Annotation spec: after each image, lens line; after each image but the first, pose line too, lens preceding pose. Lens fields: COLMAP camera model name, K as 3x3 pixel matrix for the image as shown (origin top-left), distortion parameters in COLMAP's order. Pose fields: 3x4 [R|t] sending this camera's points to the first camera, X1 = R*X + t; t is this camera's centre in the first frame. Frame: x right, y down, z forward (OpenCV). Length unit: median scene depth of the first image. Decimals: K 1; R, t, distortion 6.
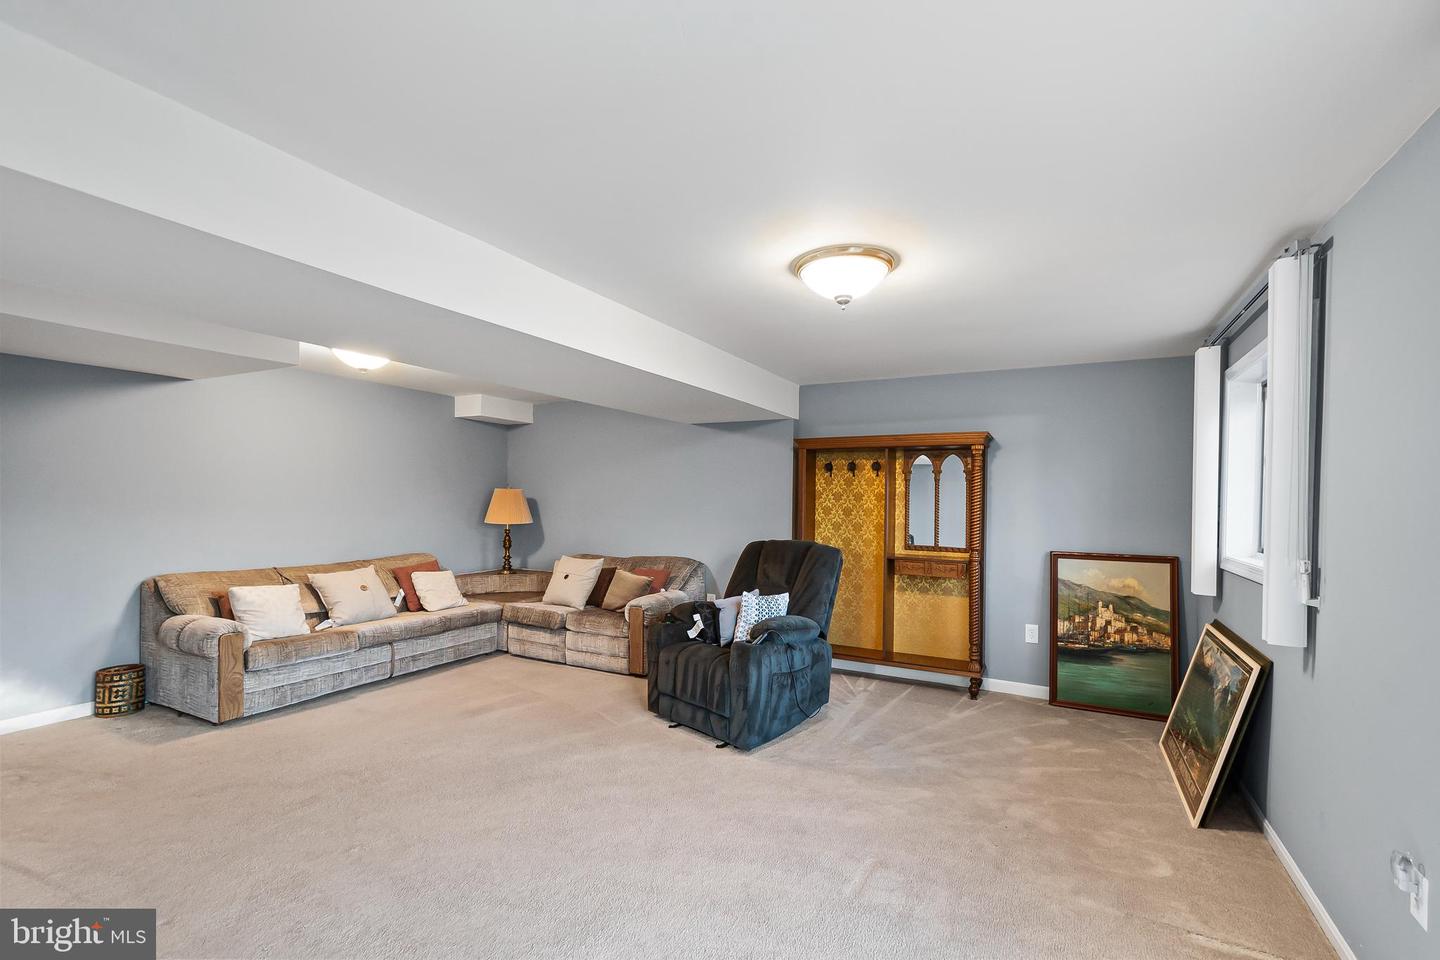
lens RADIAL K [[629.2, 0, 732.3], [0, 629.2, 500.1], [0, 0, 1]] dist [0.009066, -0.000646]
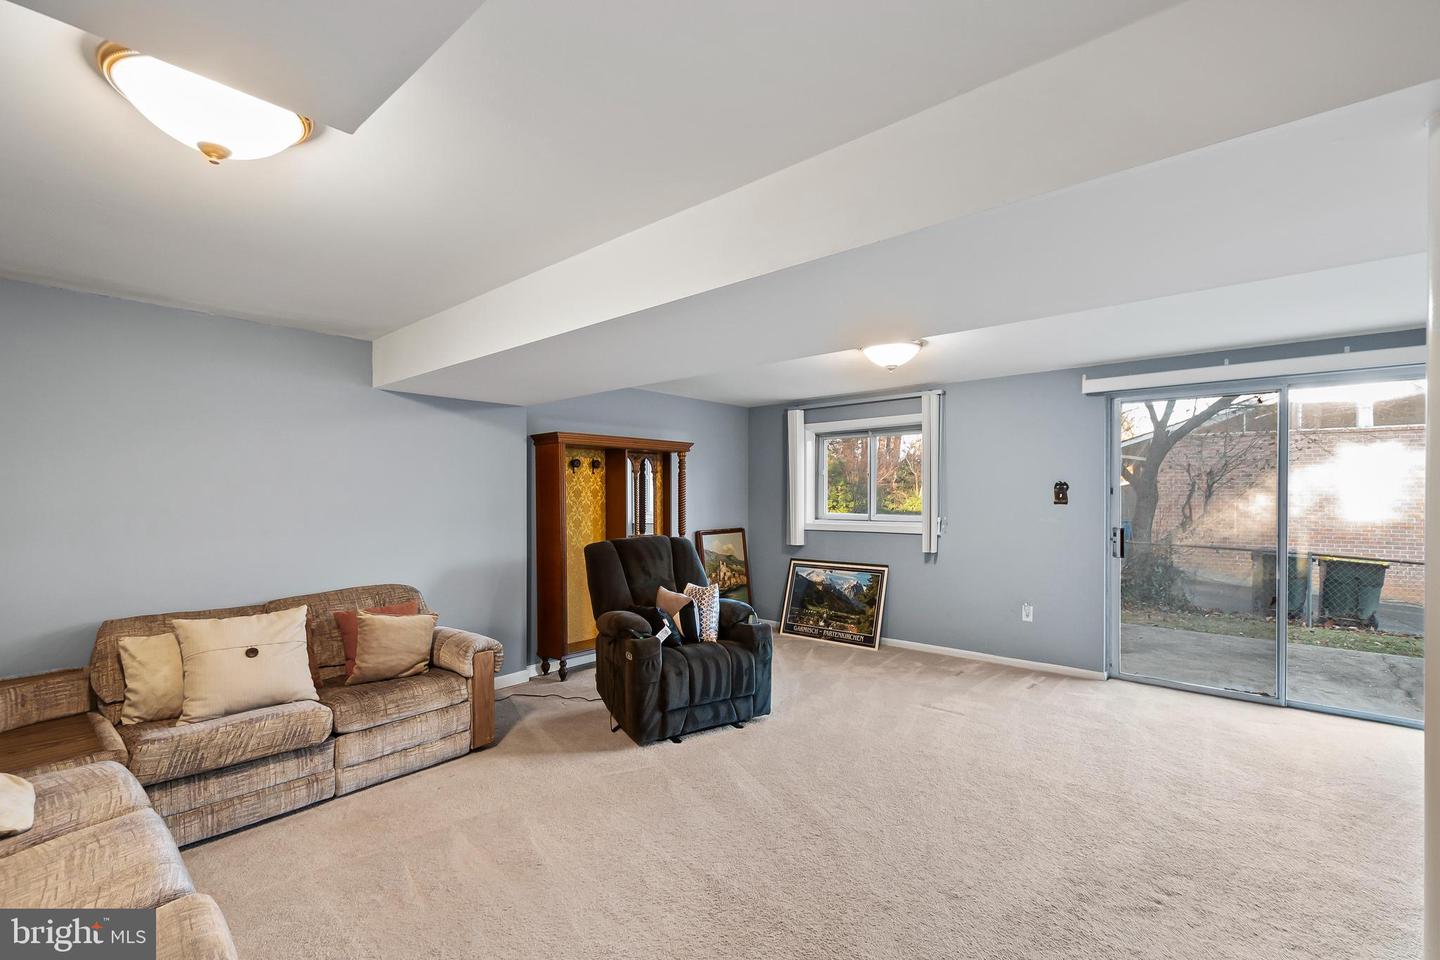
lens RADIAL K [[629.2, 0, 732.3], [0, 629.2, 500.1], [0, 0, 1]] dist [0.009066, -0.000646]
pose [[0.216449, -0.020554, 0.976077, -0.886579], [0.007759, 0.999783, 0.019333, -0.014766], [-0.976263, 0.003389, 0.216562, 0.647742]]
